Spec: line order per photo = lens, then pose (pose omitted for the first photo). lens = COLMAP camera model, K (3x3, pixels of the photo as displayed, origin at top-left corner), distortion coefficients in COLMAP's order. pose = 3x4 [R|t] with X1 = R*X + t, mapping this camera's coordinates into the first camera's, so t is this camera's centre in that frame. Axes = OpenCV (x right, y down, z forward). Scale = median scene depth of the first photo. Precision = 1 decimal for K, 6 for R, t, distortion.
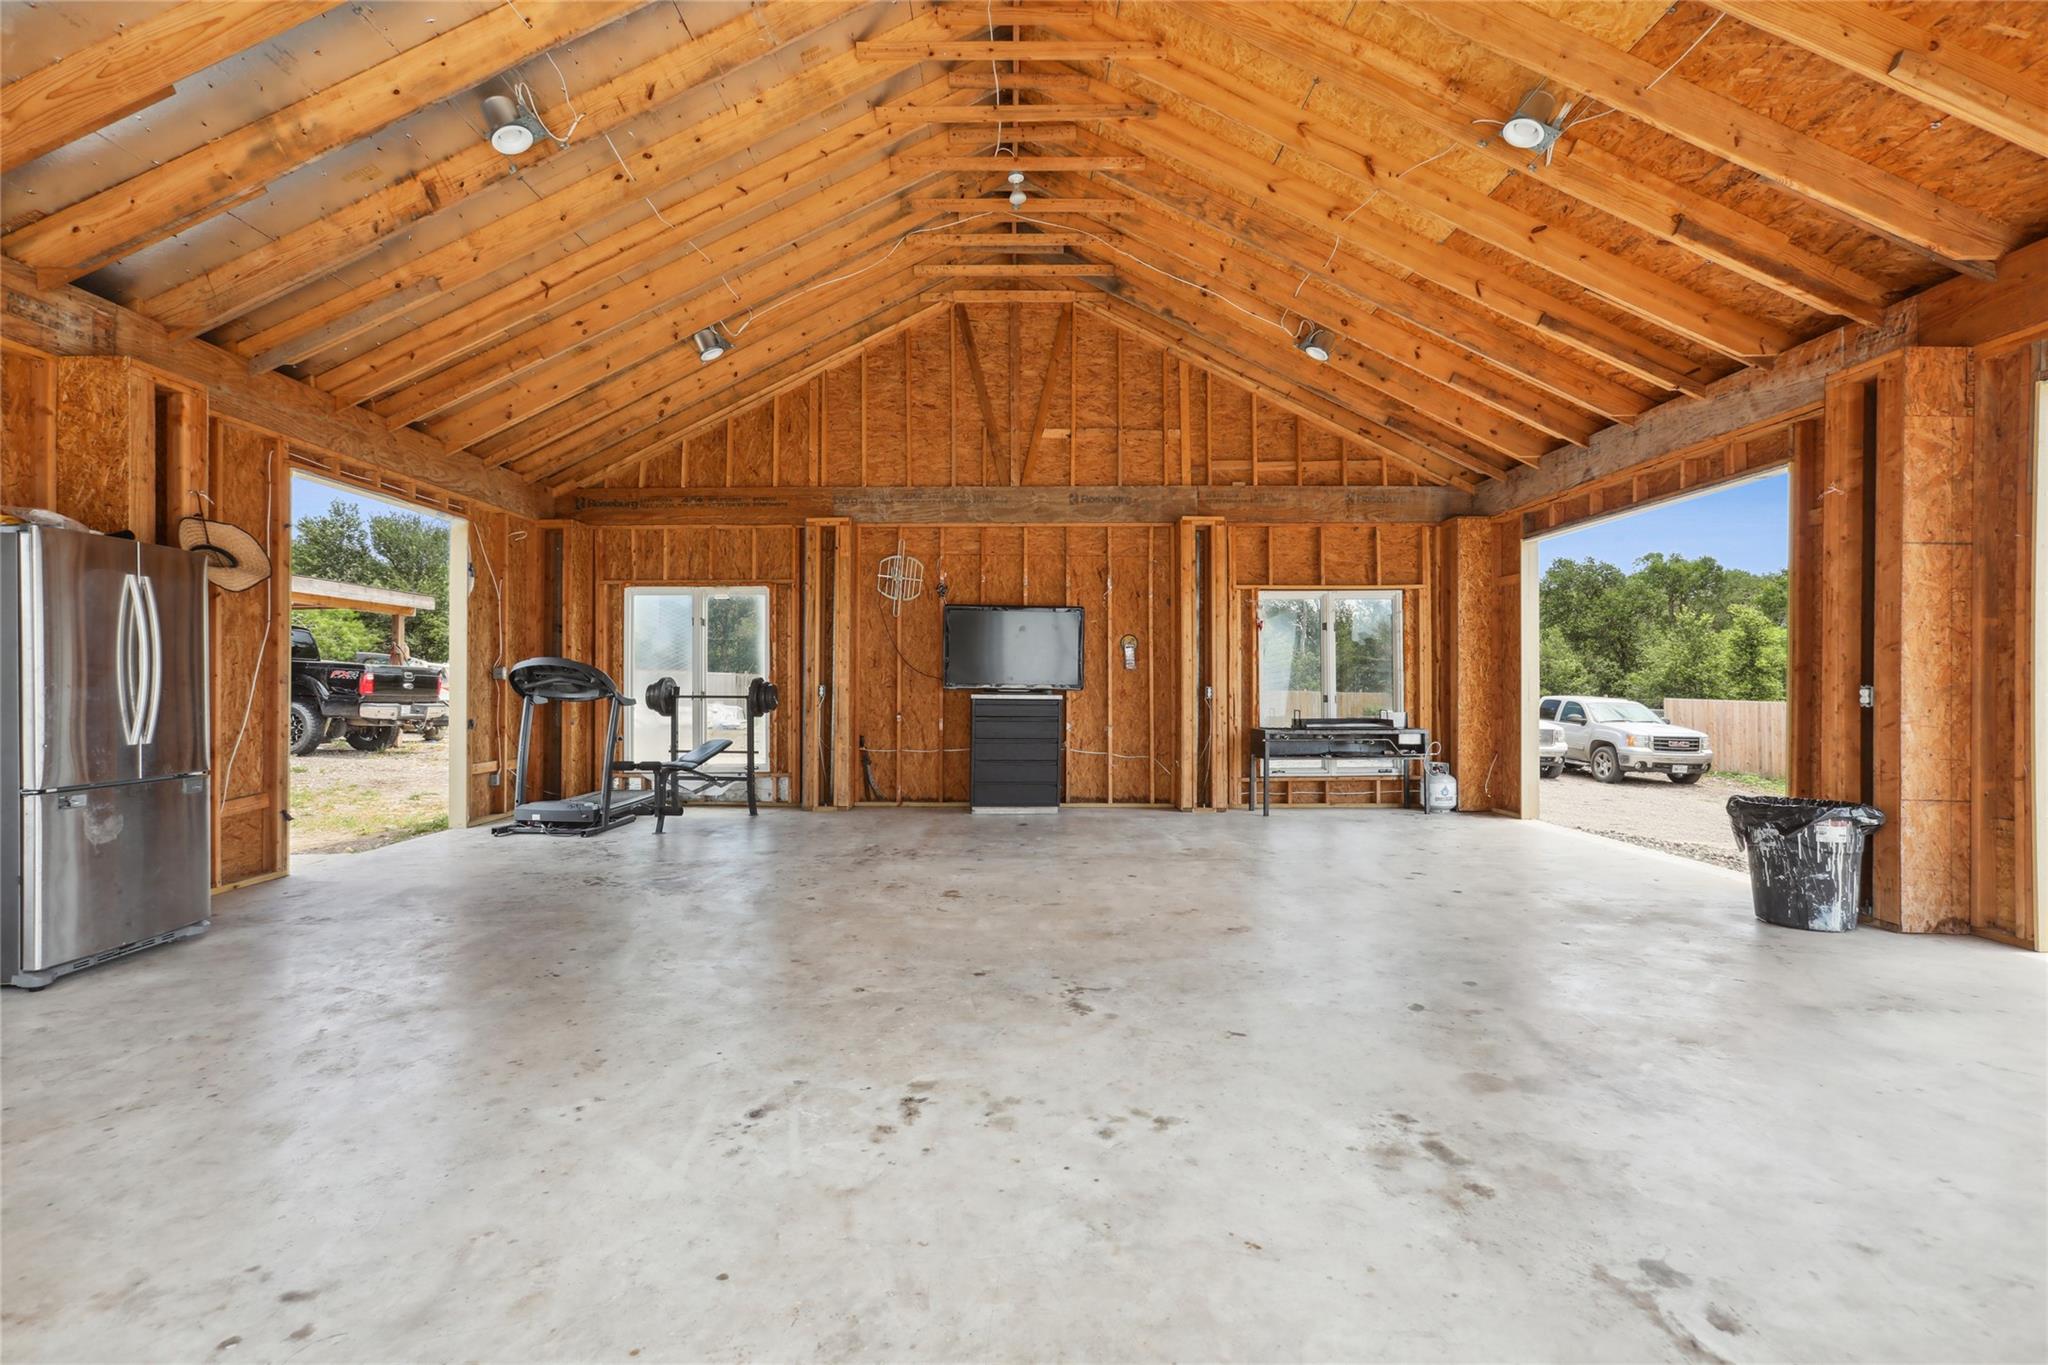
lens RADIAL K [[872.6, 0, 1024.0], [0, 872.6, 682.5], [0, 0, 1]] dist [-0.002287, 0.000045]
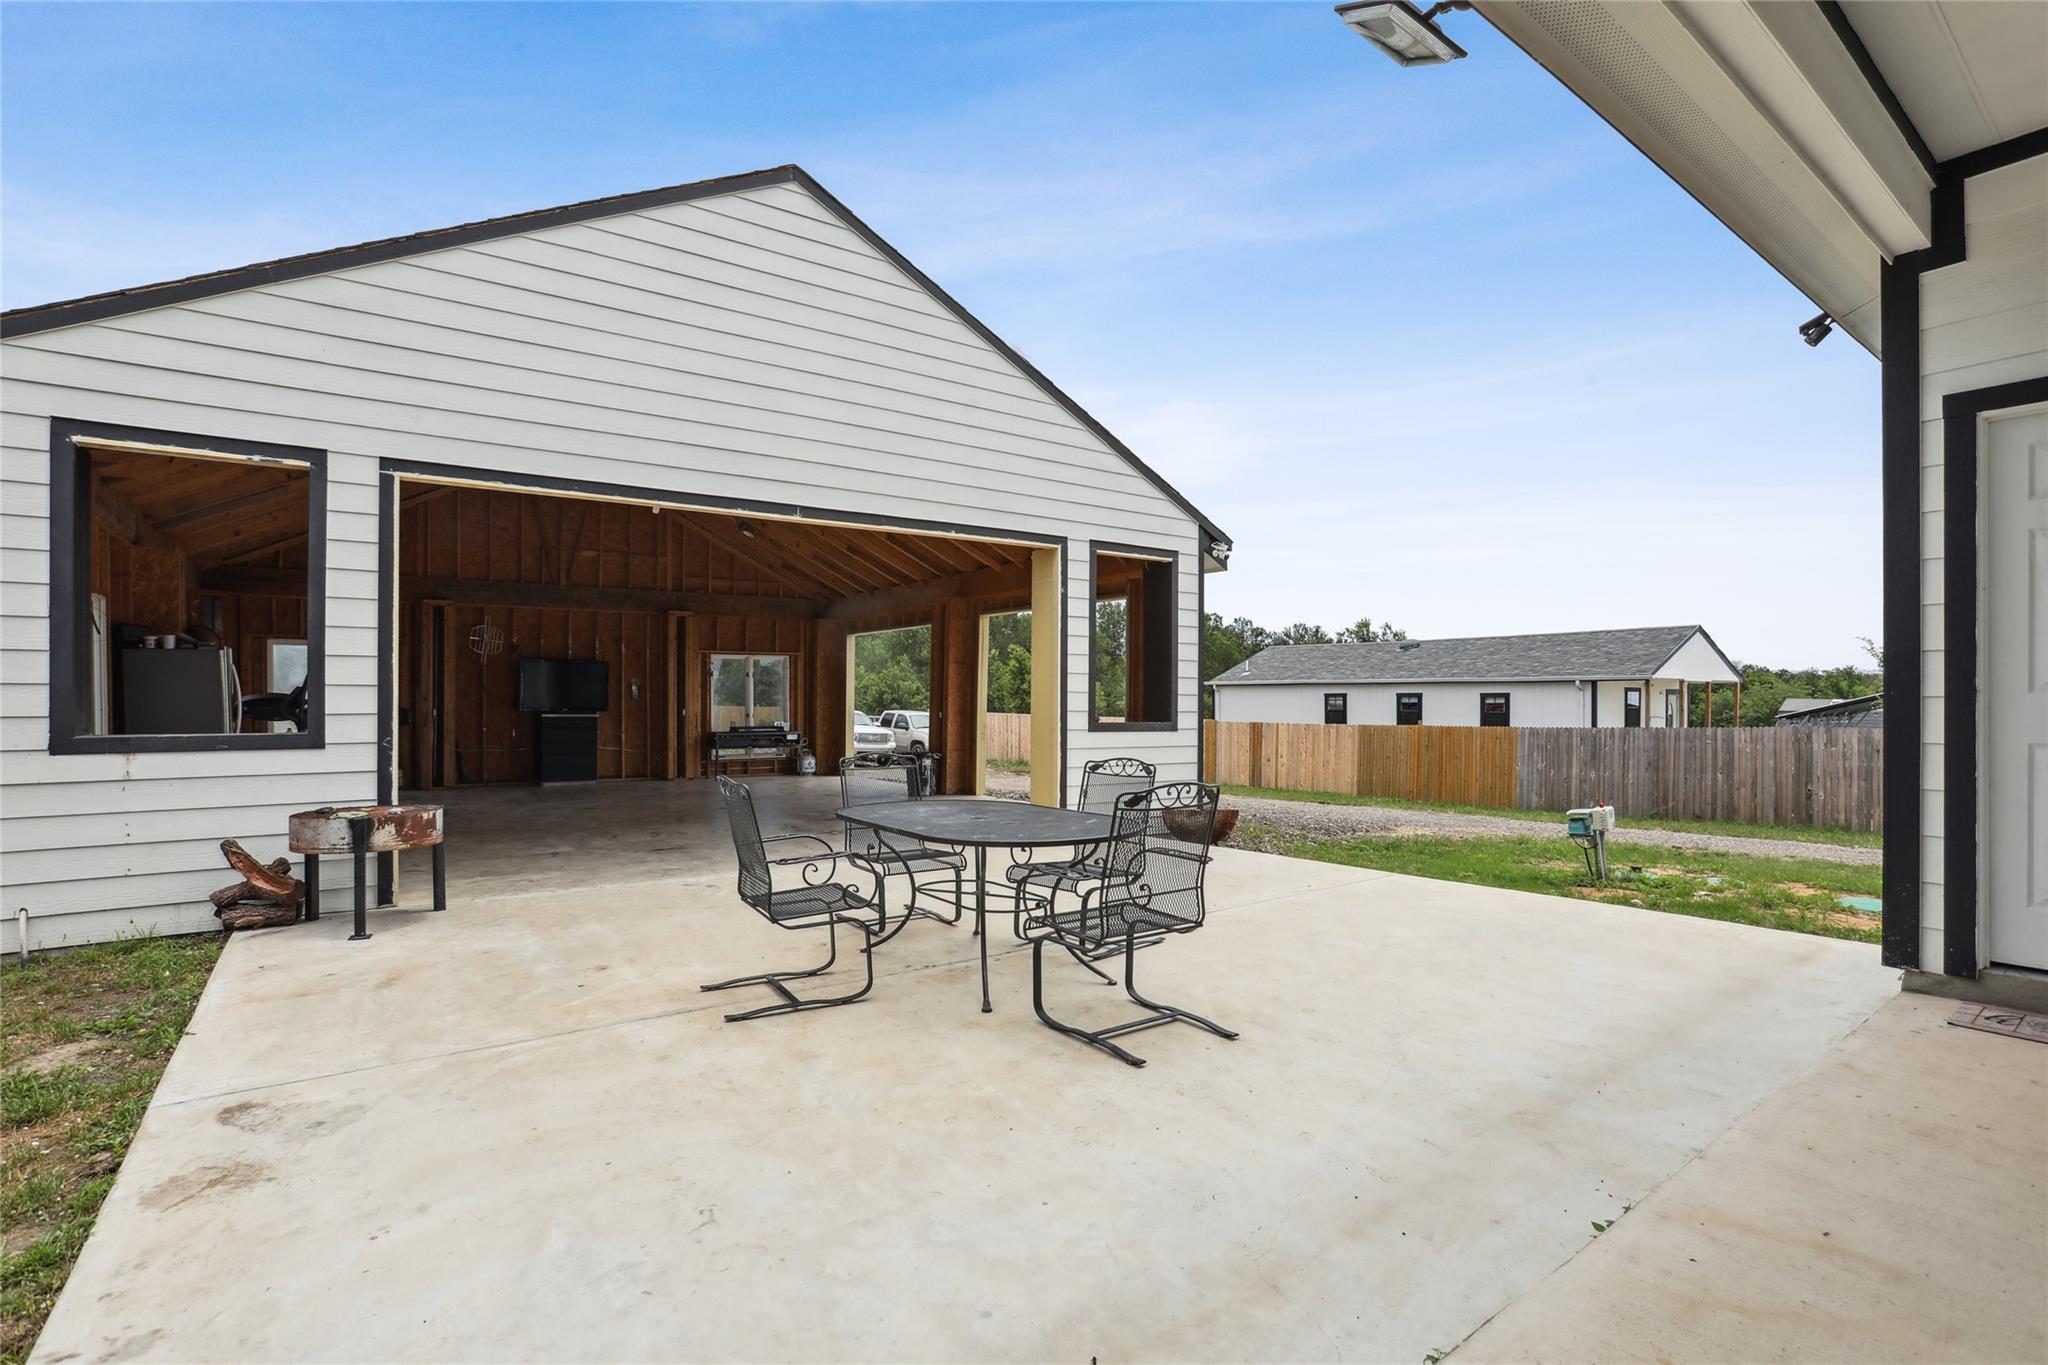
lens RADIAL K [[944.0, 0, 1024.0], [0, 944.0, 682.5], [0, 0, 1]] dist [-0.002649, 0.000002]
pose [[0.794835, 0.015453, 0.606629, -0.386081], [-0.008624, 0.999862, -0.014171, -0.026830], [-0.606764, 0.006032, 0.794859, -0.899676]]
